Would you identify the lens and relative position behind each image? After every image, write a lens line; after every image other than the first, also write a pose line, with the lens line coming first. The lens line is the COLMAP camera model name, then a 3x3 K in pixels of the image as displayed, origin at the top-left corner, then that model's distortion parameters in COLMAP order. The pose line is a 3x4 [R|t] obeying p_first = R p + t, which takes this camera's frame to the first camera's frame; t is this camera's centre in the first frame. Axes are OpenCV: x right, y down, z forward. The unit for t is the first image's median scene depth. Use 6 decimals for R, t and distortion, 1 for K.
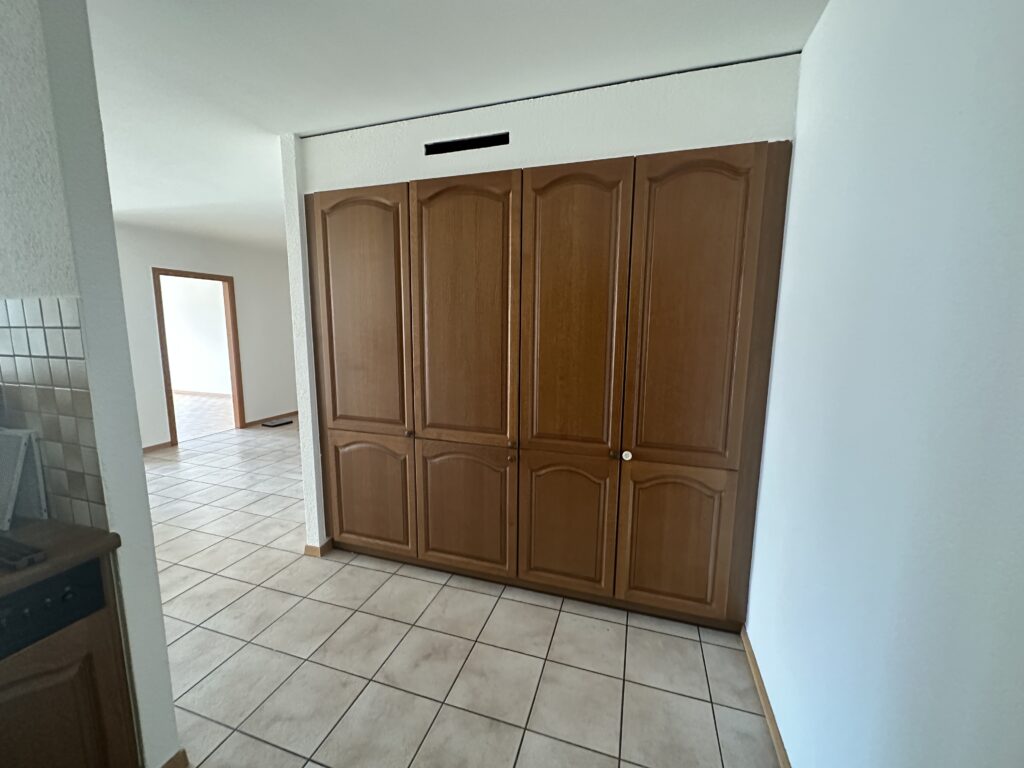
lens RADIAL K [[407.0, 0, 512.0], [0, 407.0, 384.0], [0, 0, 1]] dist [-0.000953, -0.000125]
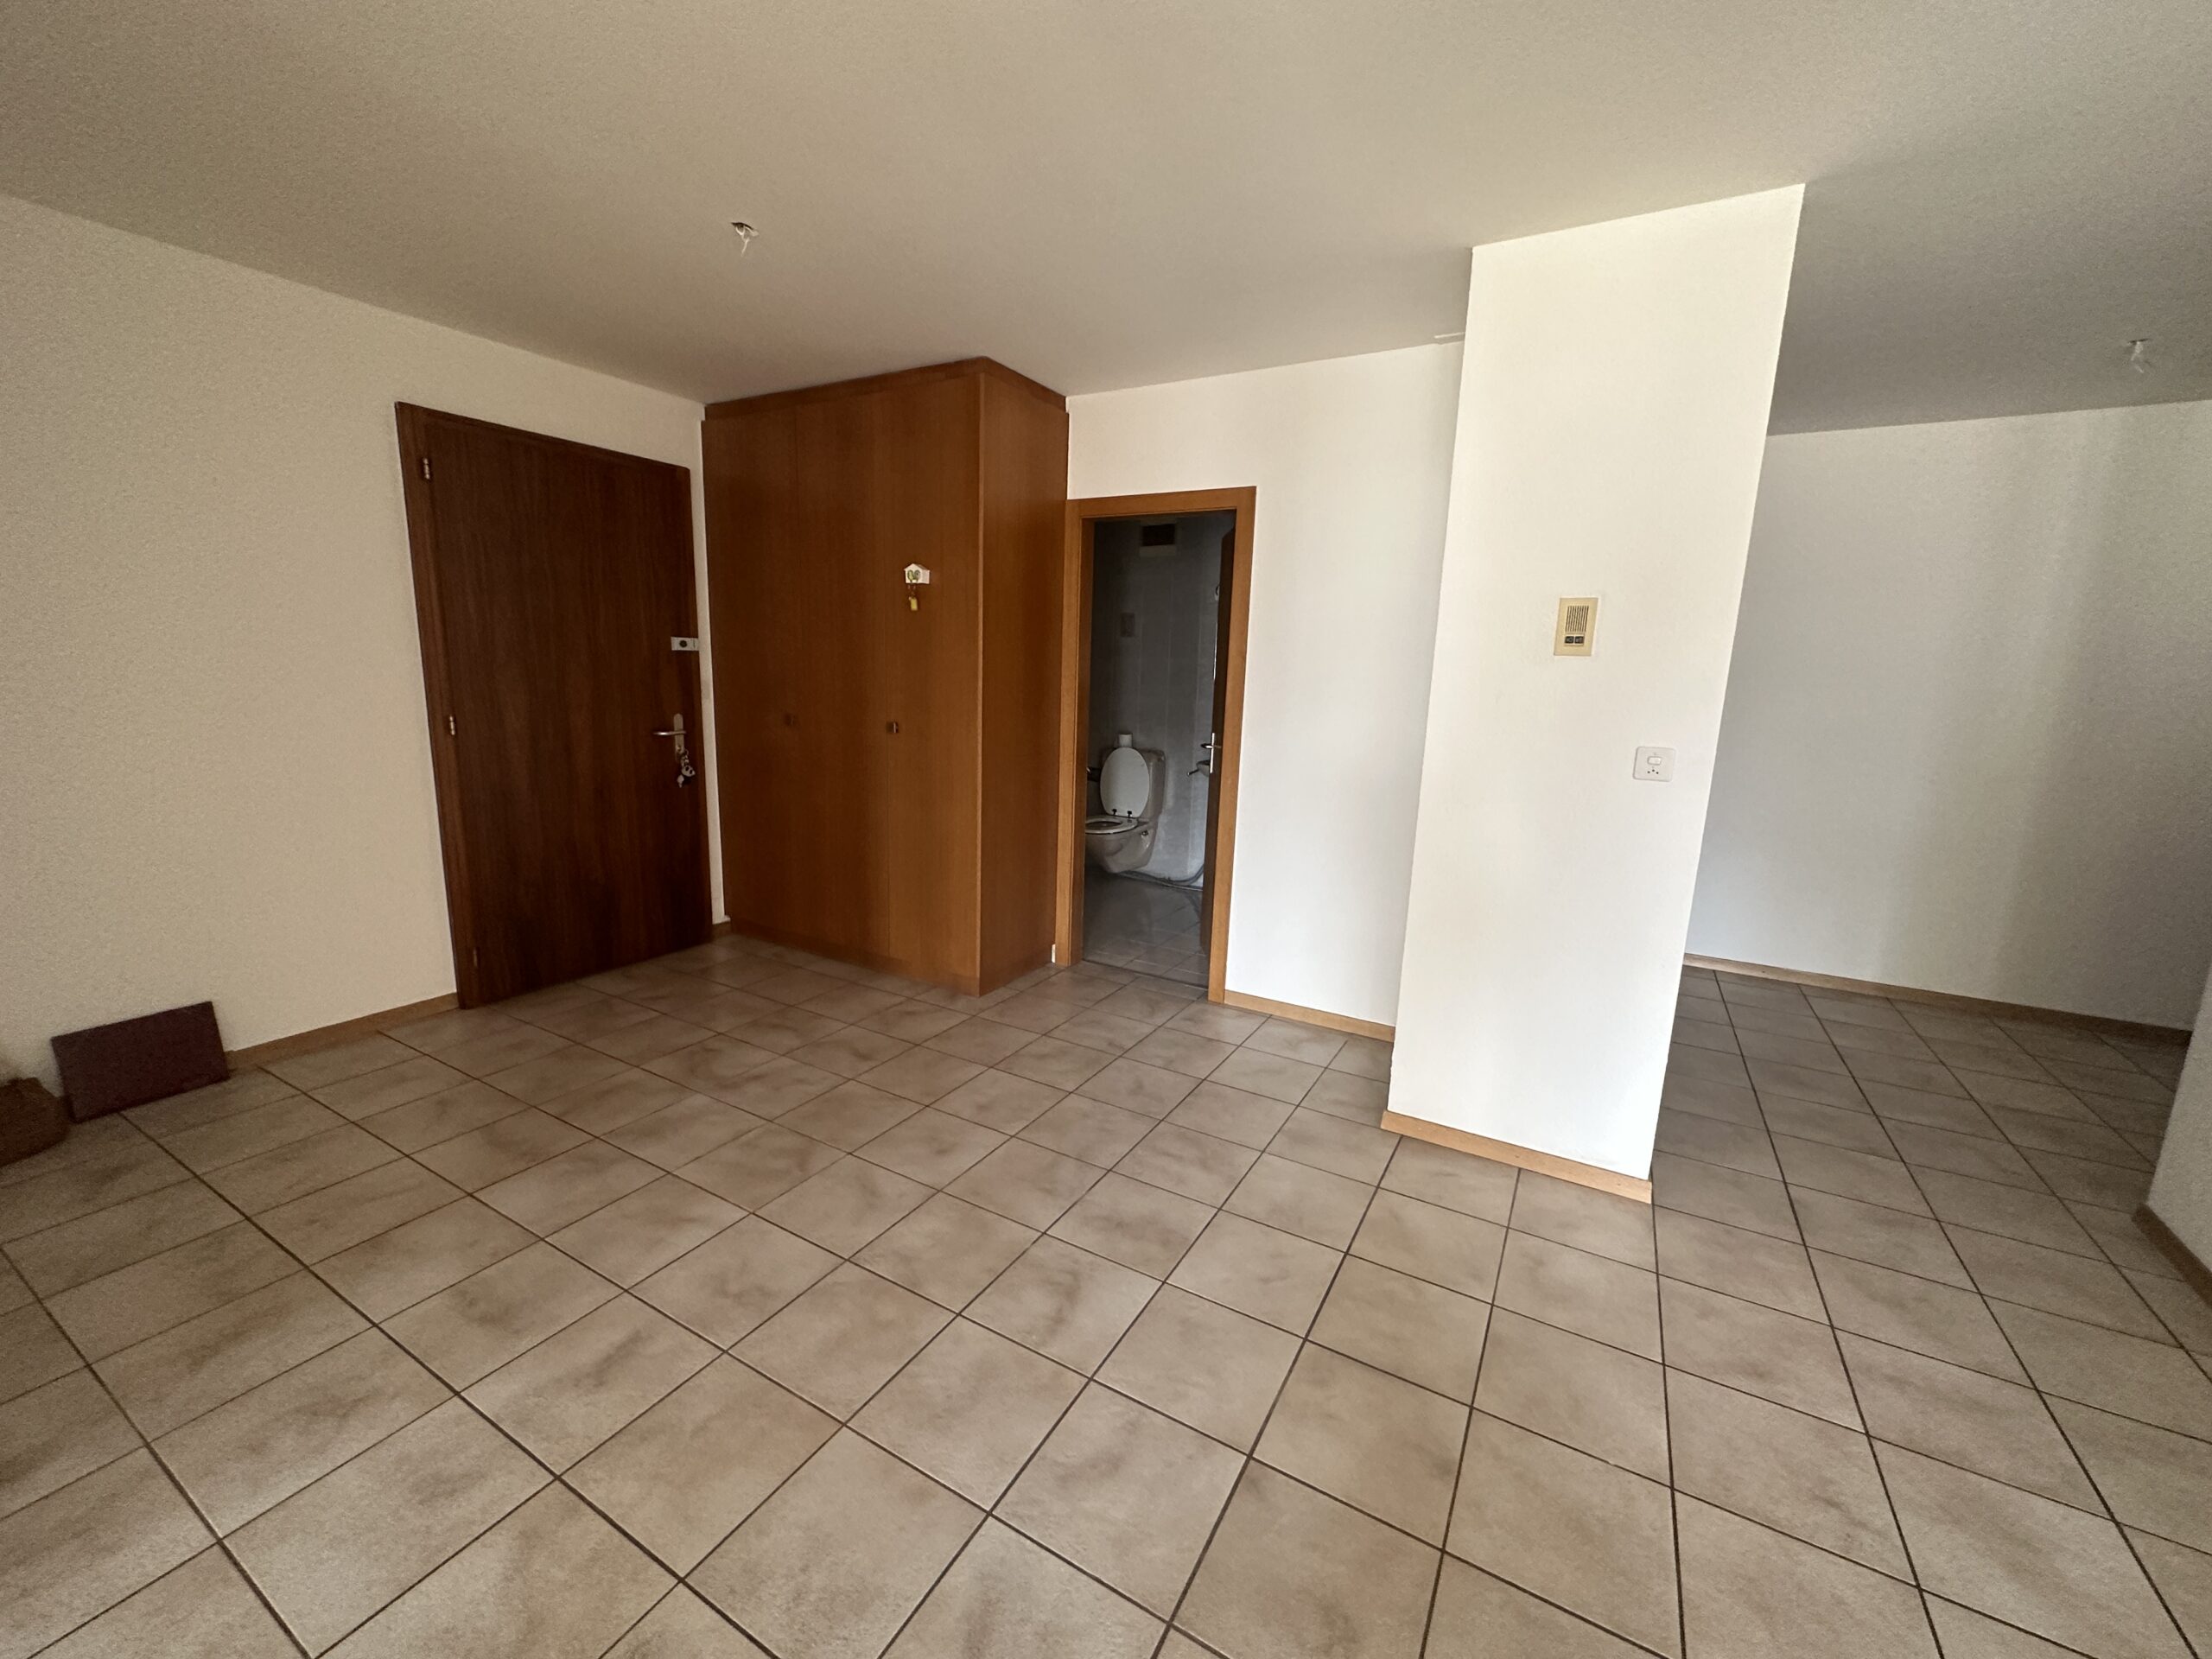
lens RADIAL K [[879.1, 0, 1106.0], [0, 879.1, 829.5], [0, 0, 1]] dist [-0.000953, -0.000125]
pose [[0.201013, -0.173509, 0.964100, -1.520600], [0.097719, 0.982831, 0.156505, -0.174630], [-0.974702, 0.062752, 0.214517, 1.406654]]
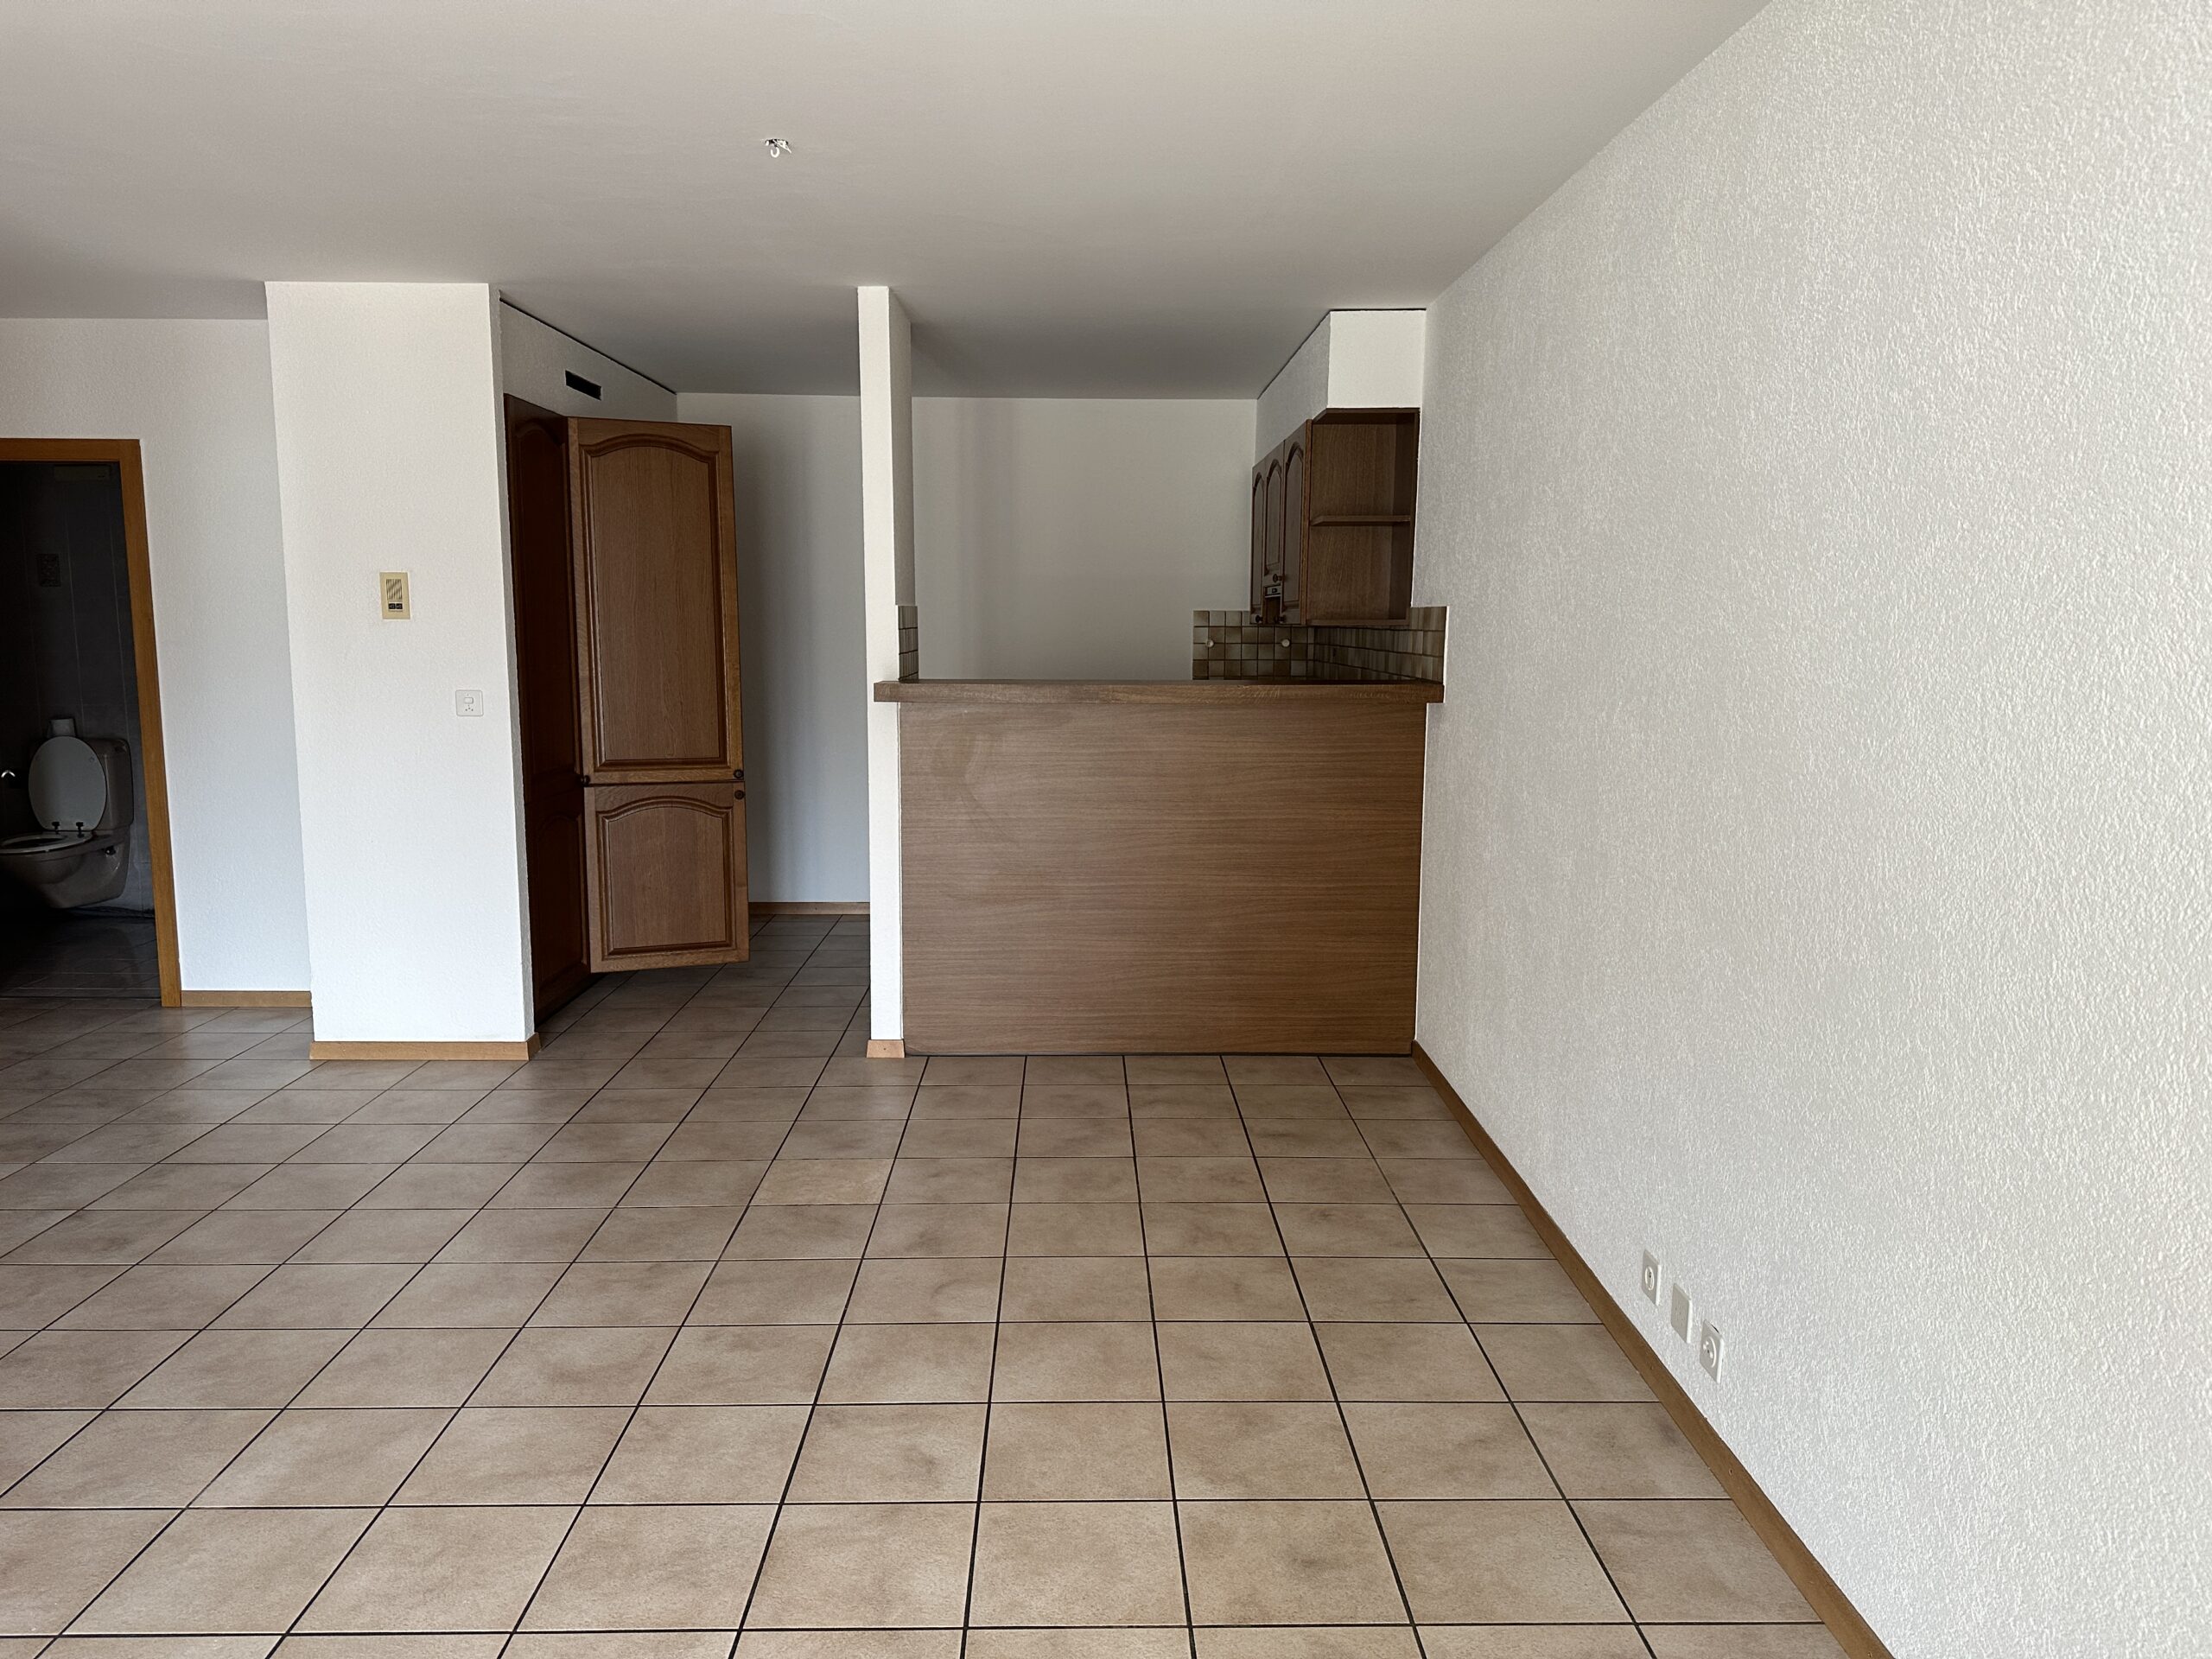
lens RADIAL K [[1594.2, 0, 1106.0], [0, 1594.2, 829.5], [0, 0, 1]] dist [0.055563, -0.055247]
pose [[-0.313097, -0.133064, 0.940353, -2.778557], [0.124311, 0.975876, 0.179481, -0.155261], [-0.941550, 0.173091, -0.289003, 0.896953]]
